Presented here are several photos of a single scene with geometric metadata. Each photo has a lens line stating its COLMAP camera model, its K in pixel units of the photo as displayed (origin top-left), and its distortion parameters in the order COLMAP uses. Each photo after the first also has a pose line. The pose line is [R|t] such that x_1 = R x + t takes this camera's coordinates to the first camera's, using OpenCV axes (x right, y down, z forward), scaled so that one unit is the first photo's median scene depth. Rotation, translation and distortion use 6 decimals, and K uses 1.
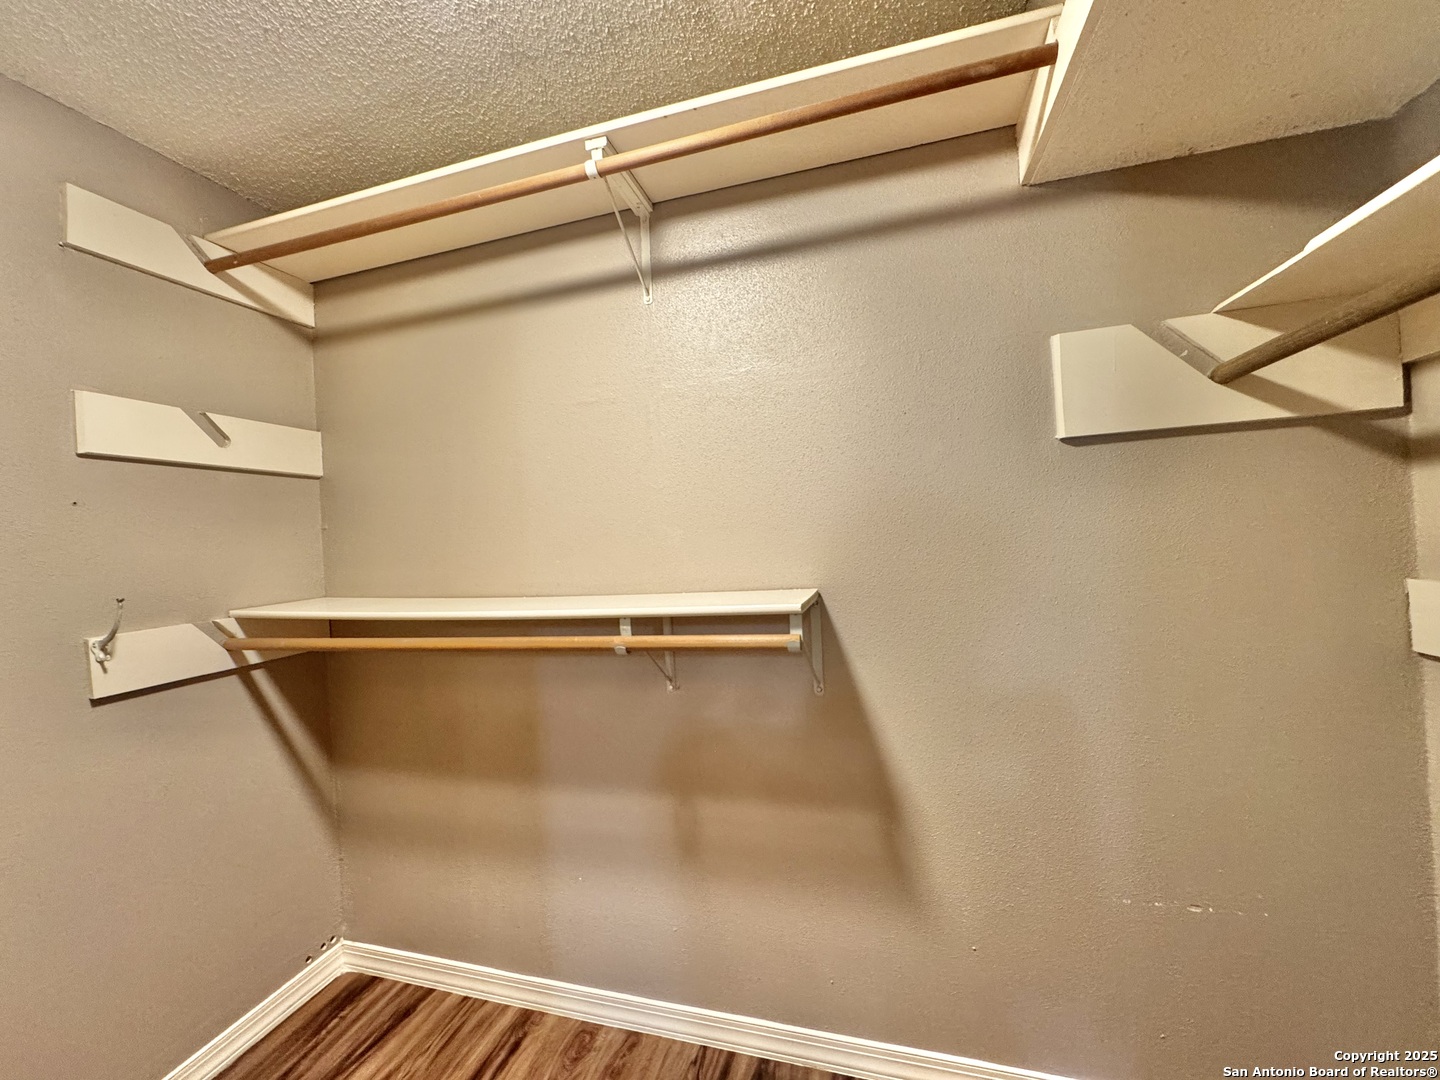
lens RADIAL K [[575.6, 0, 717.2], [0, 575.6, 541.5], [0, 0, 1]] dist [-0.002751, -0.000033]
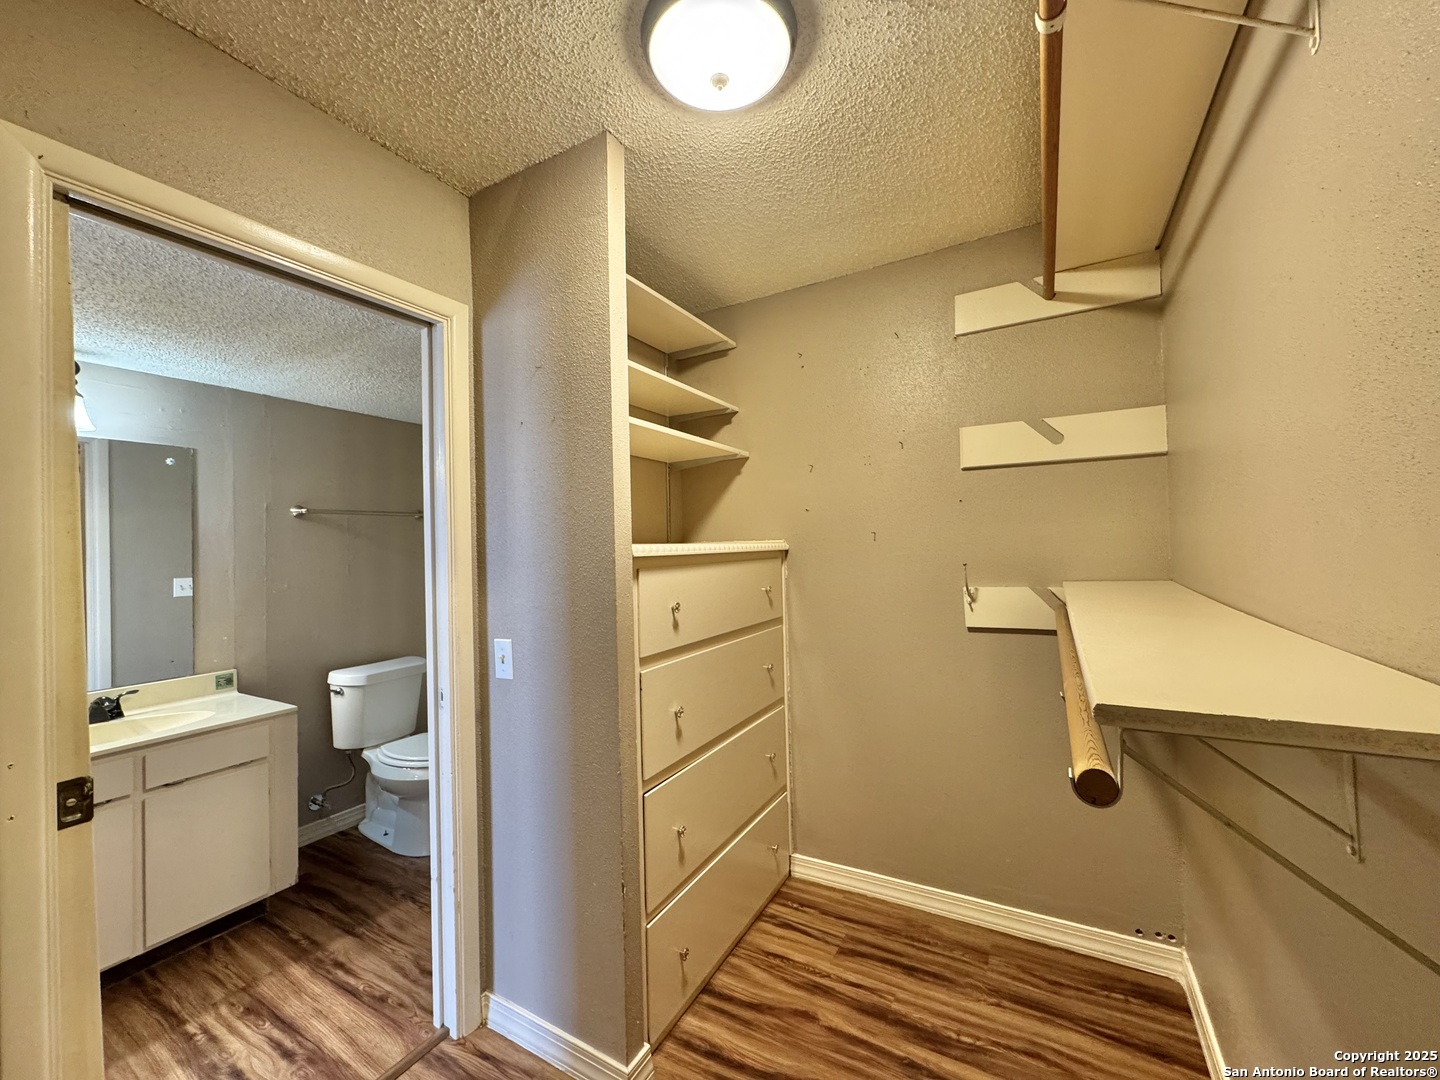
lens RADIAL K [[575.6, 0, 721.3], [0, 575.6, 540.1], [0, 0, 1]] dist [-0.002751, -0.000033]
pose [[-0.232340, 0.049157, -0.971392, 0.462036], [0.034188, 0.998518, 0.042353, -0.039309], [0.972034, -0.023370, -0.233676, 0.590506]]
